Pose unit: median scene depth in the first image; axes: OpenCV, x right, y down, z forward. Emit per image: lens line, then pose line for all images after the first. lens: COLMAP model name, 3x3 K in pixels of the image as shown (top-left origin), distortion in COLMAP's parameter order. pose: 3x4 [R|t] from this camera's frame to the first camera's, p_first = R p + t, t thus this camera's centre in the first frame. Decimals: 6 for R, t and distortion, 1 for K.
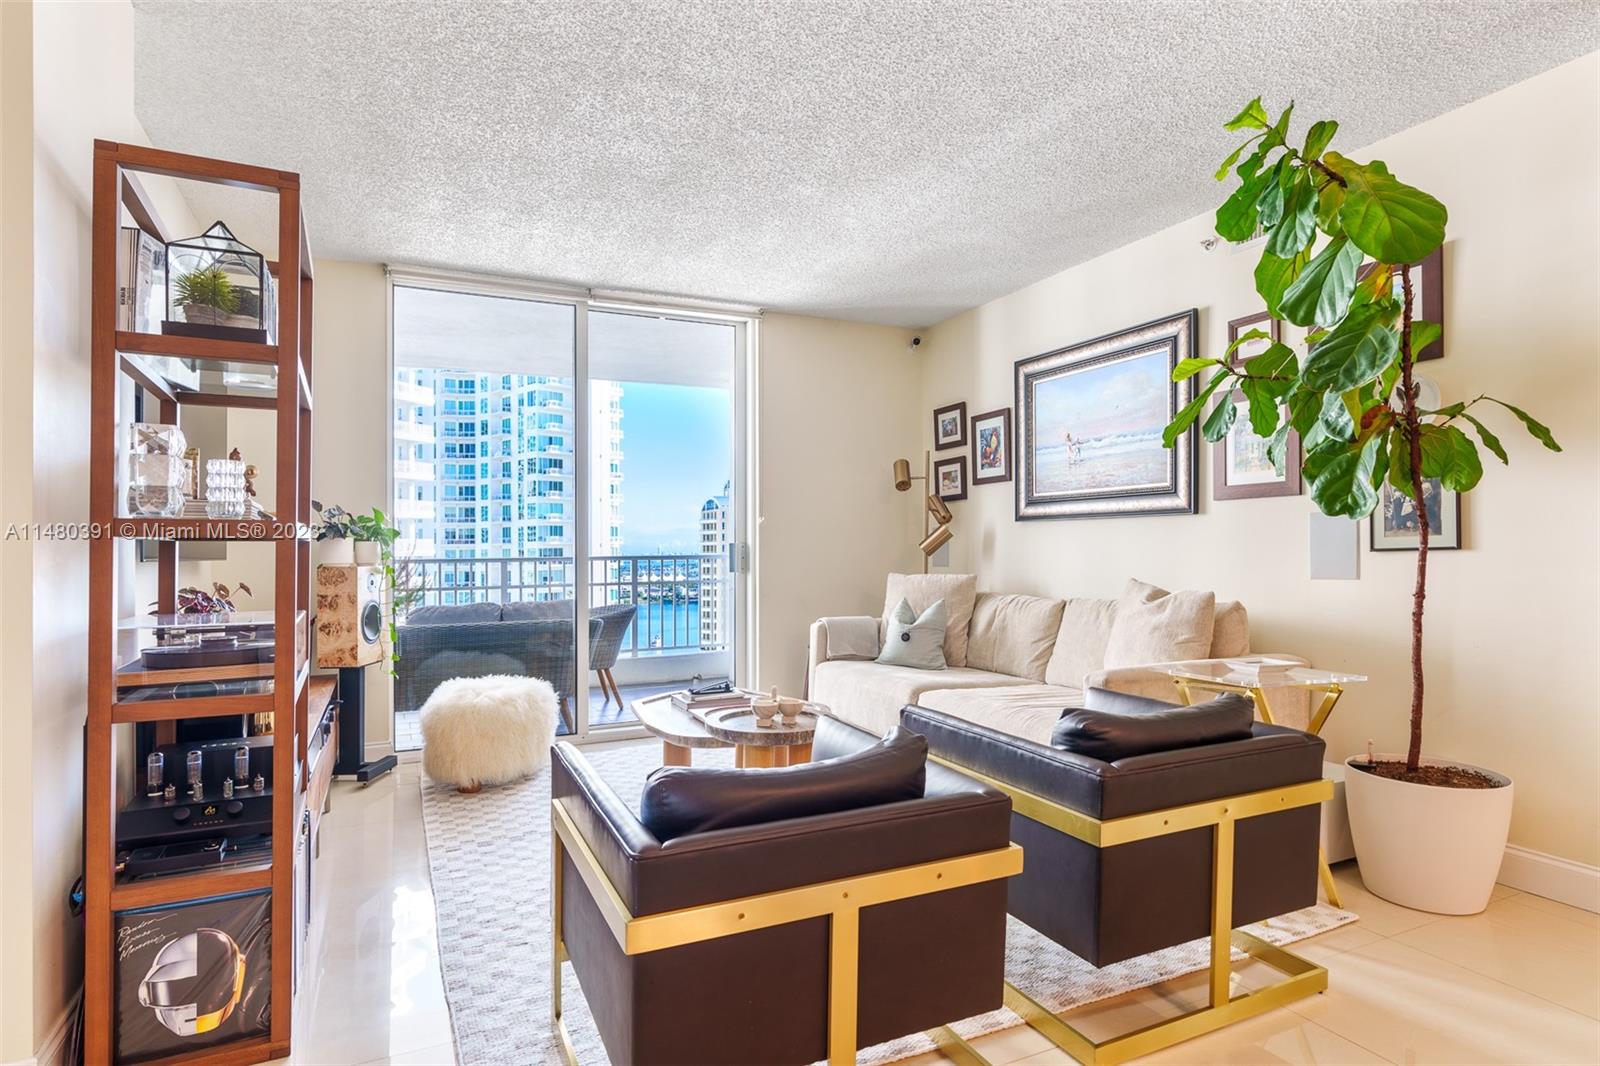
lens RADIAL K [[859.6, 0, 800.0], [0, 859.6, 533.0], [0, 0, 1]] dist [-0.001531, -0.000136]
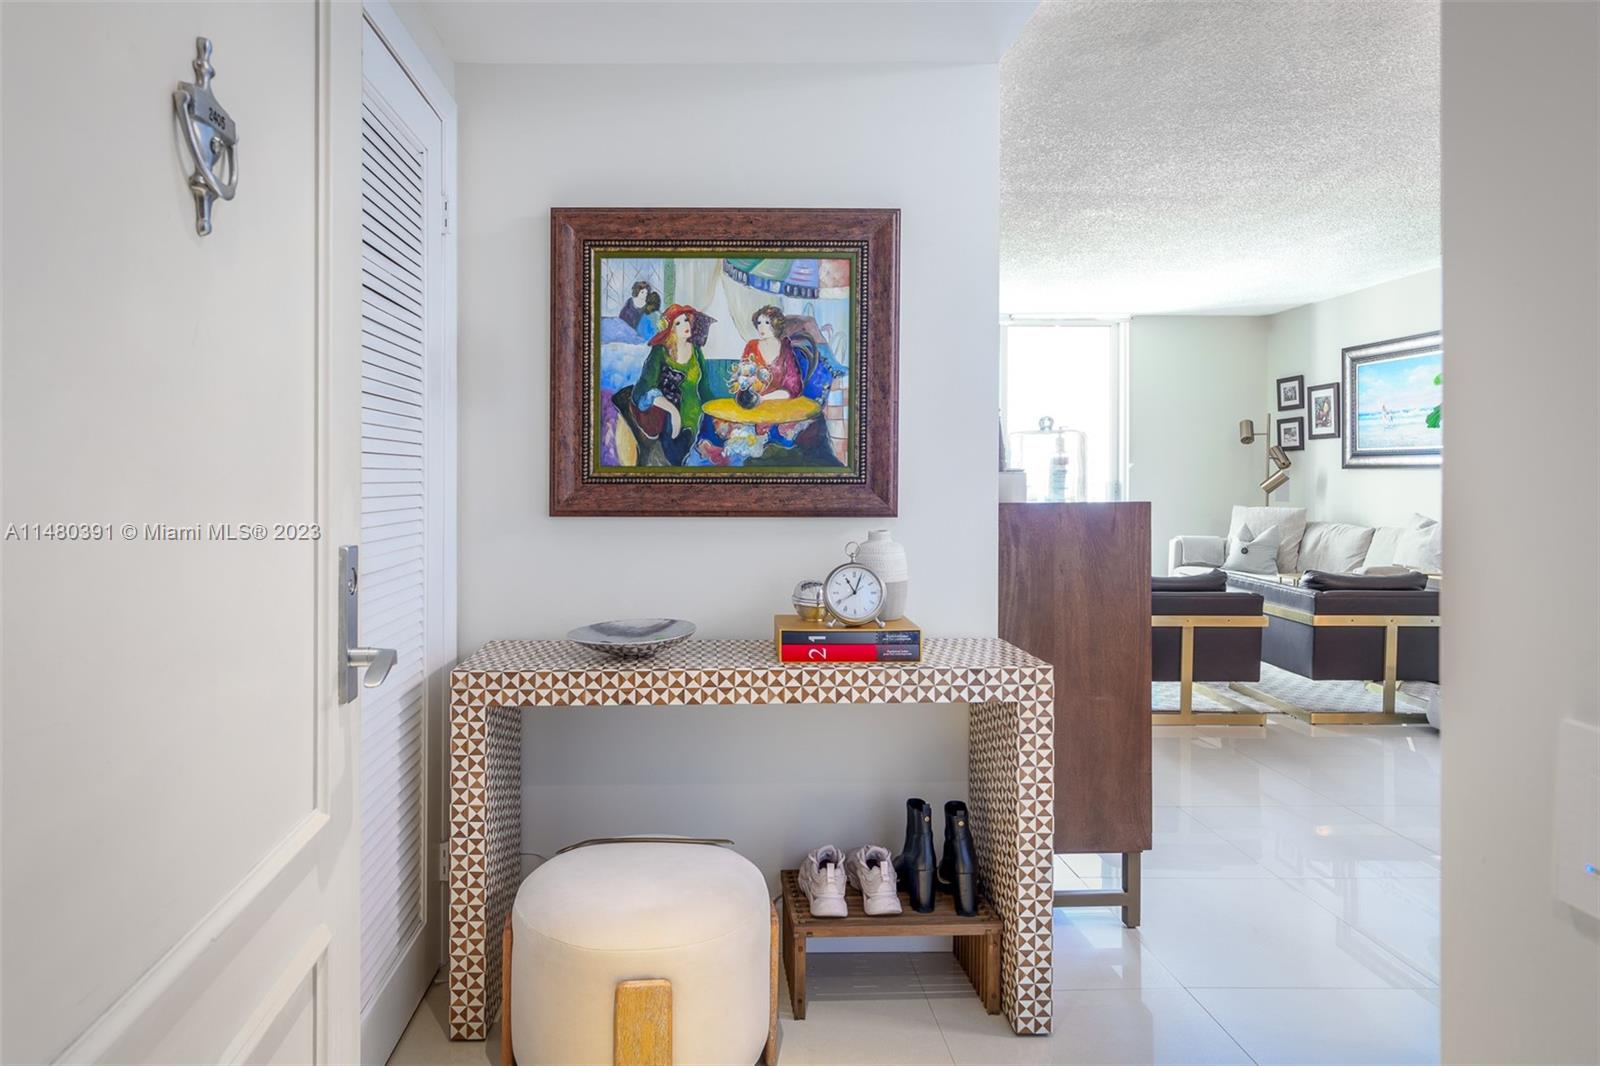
lens RADIAL K [[772.4, 0, 797.6], [0, 772.4, 468.6], [0, 0, 1]] dist [-0.000005, -0.000101]
pose [[0.908246, 0.006424, -0.418388, -0.011588], [-0.003822, 0.999968, 0.007055, -0.016601], [0.418420, -0.004809, 0.908241, -0.374535]]
